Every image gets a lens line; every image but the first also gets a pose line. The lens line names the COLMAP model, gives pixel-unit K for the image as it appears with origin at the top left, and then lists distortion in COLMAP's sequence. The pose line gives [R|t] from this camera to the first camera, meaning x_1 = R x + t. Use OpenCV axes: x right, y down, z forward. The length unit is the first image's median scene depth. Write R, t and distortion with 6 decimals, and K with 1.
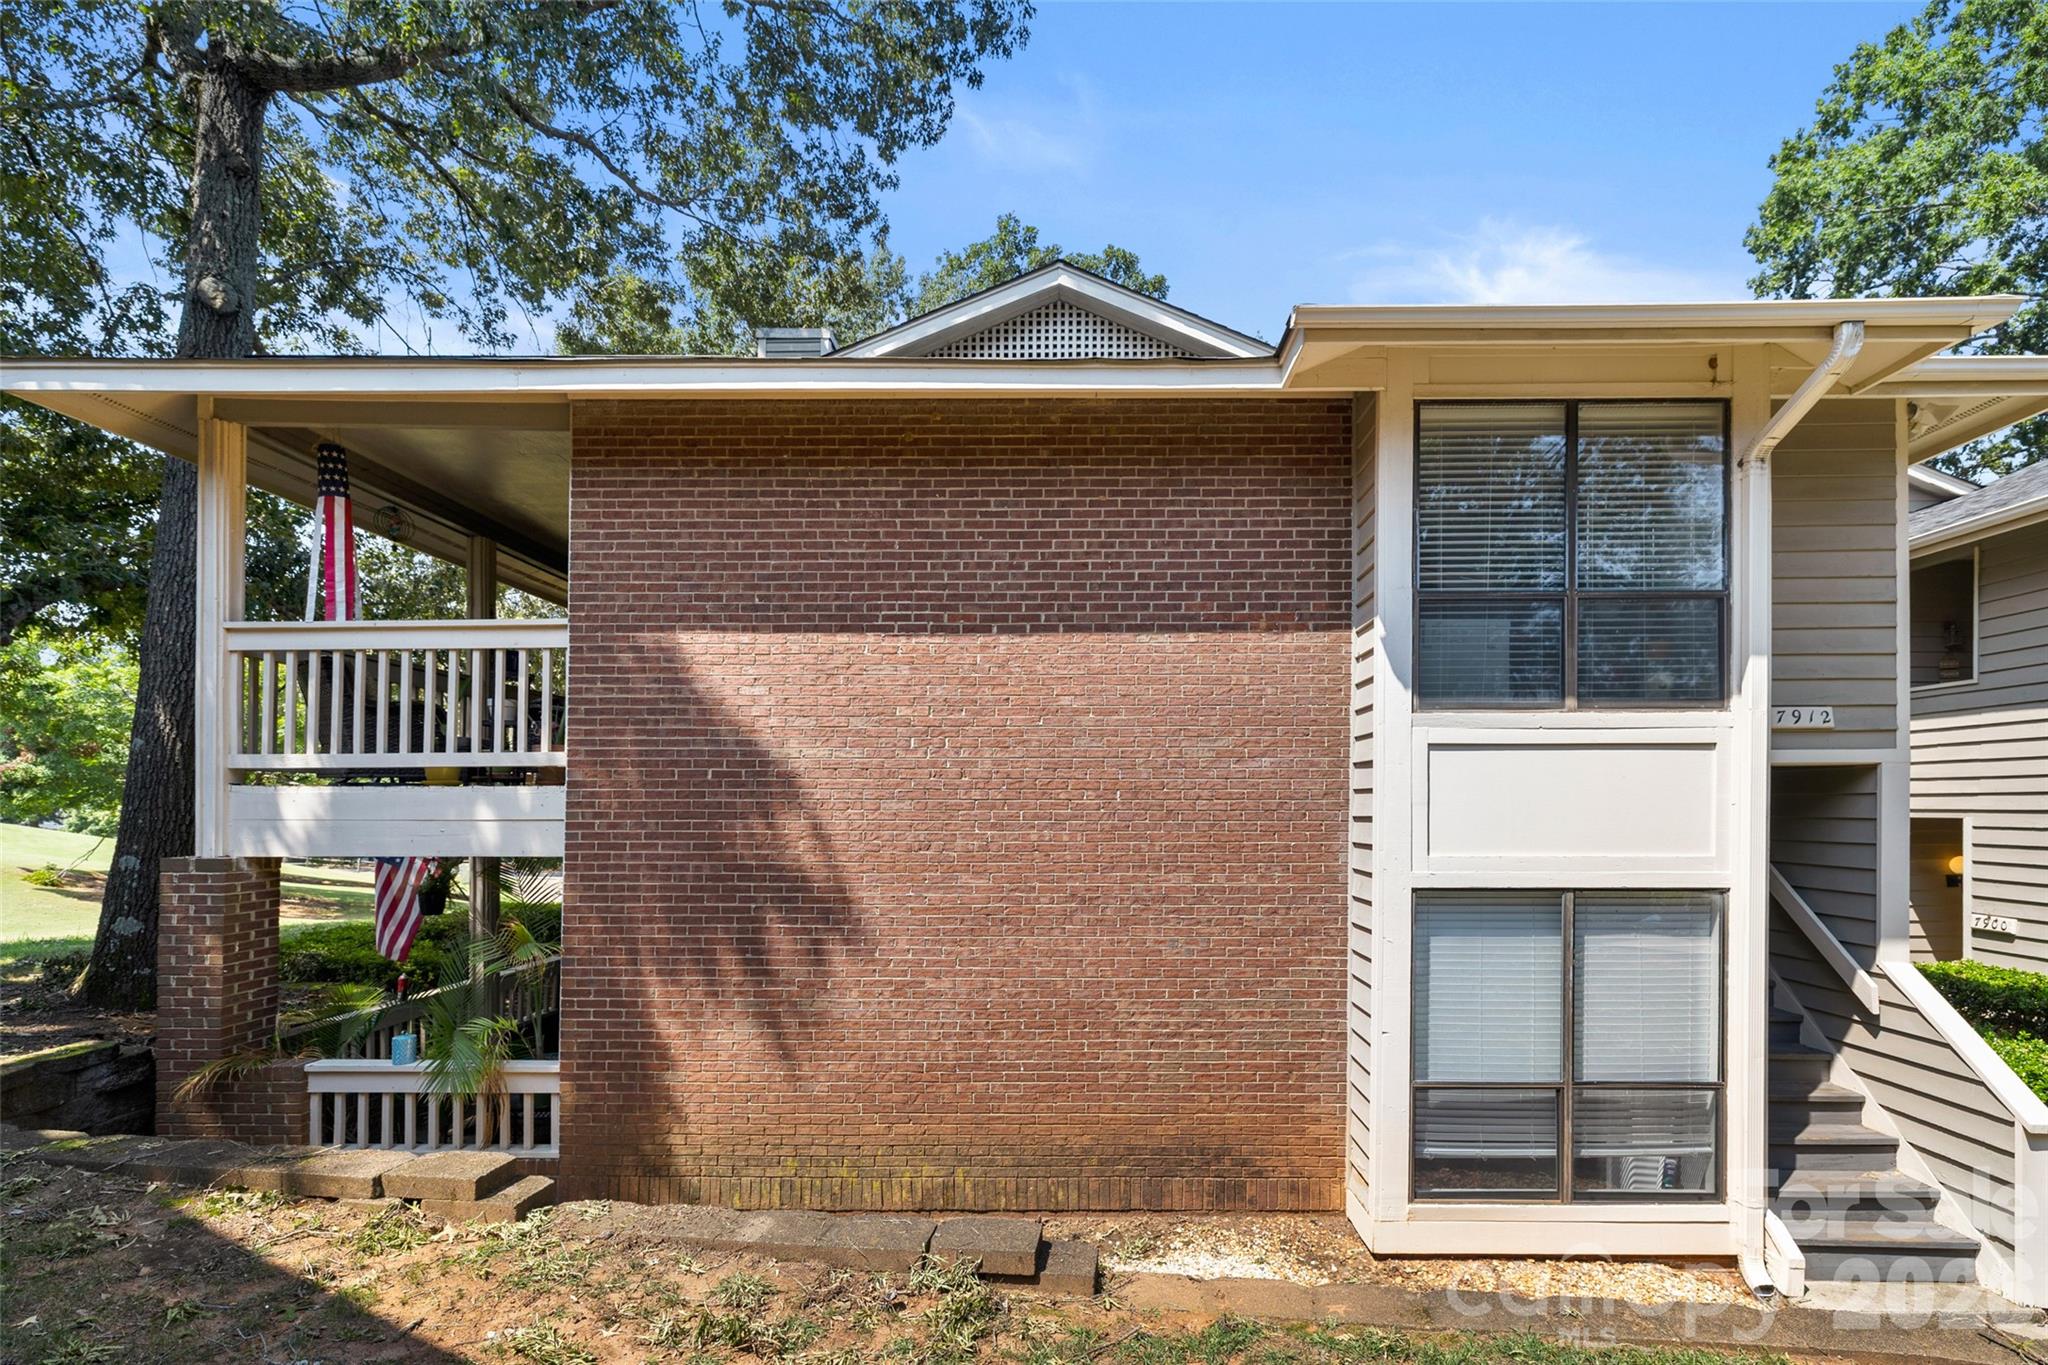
lens RADIAL K [[908.7, 0, 1066.1], [0, 908.7, 785.6], [0, 0, 1]] dist [0.001323, 0.000080]
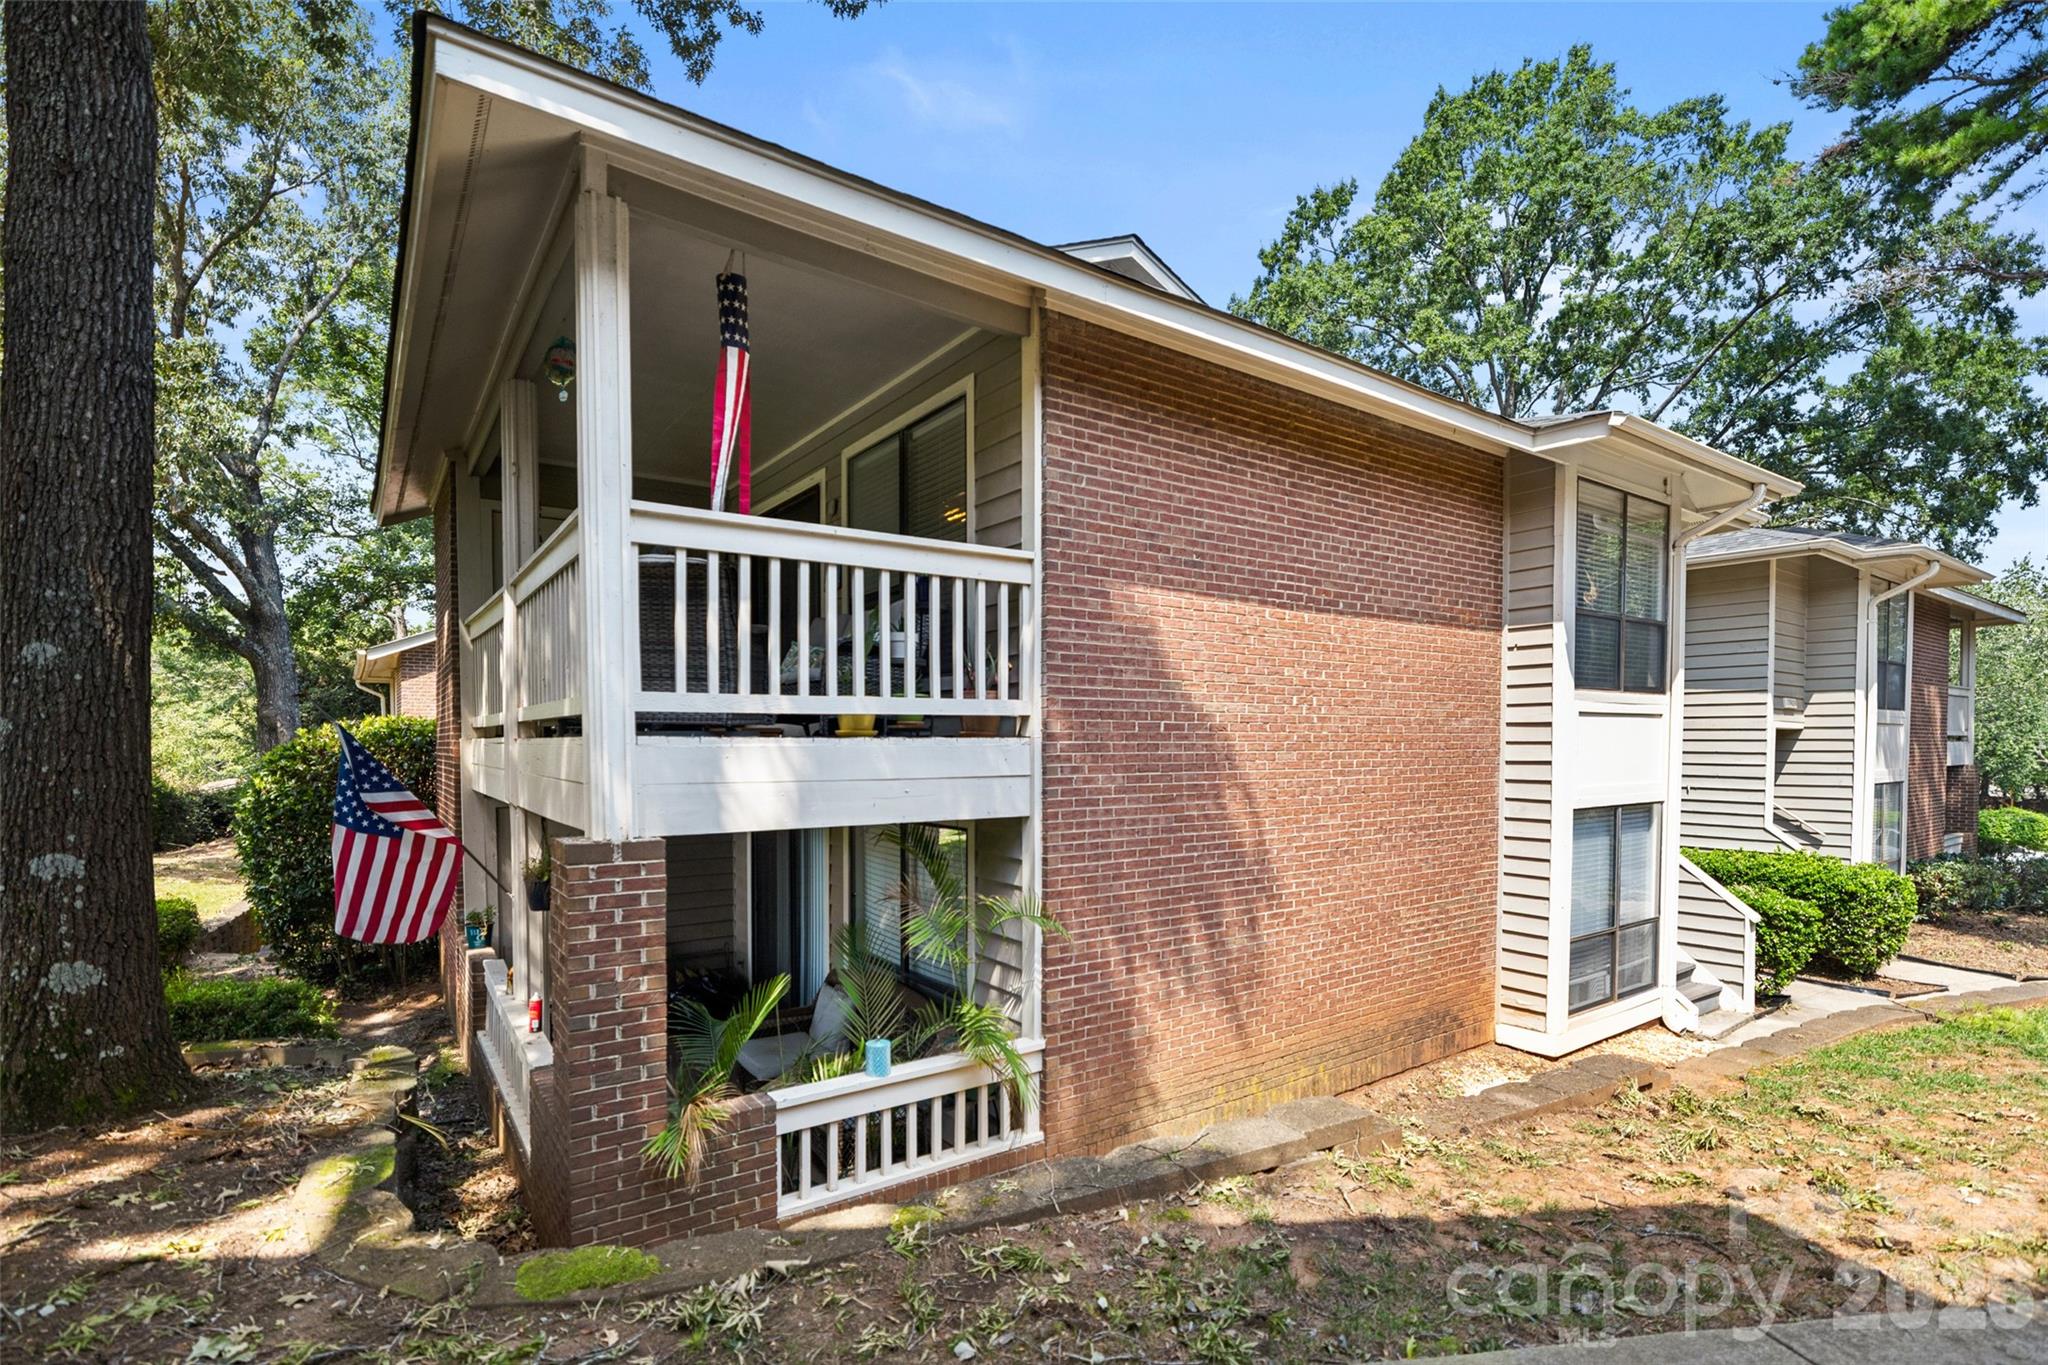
lens RADIAL K [[939.6, 0, 995.8], [0, 939.6, 754.4], [0, 0, 1]] dist [-0.004418, 0.001548]
pose [[0.822578, -0.008521, 0.568589, -1.139183], [-0.013234, 0.999330, 0.034123, -0.015006], [-0.568499, -0.035594, 0.821914, 0.254670]]
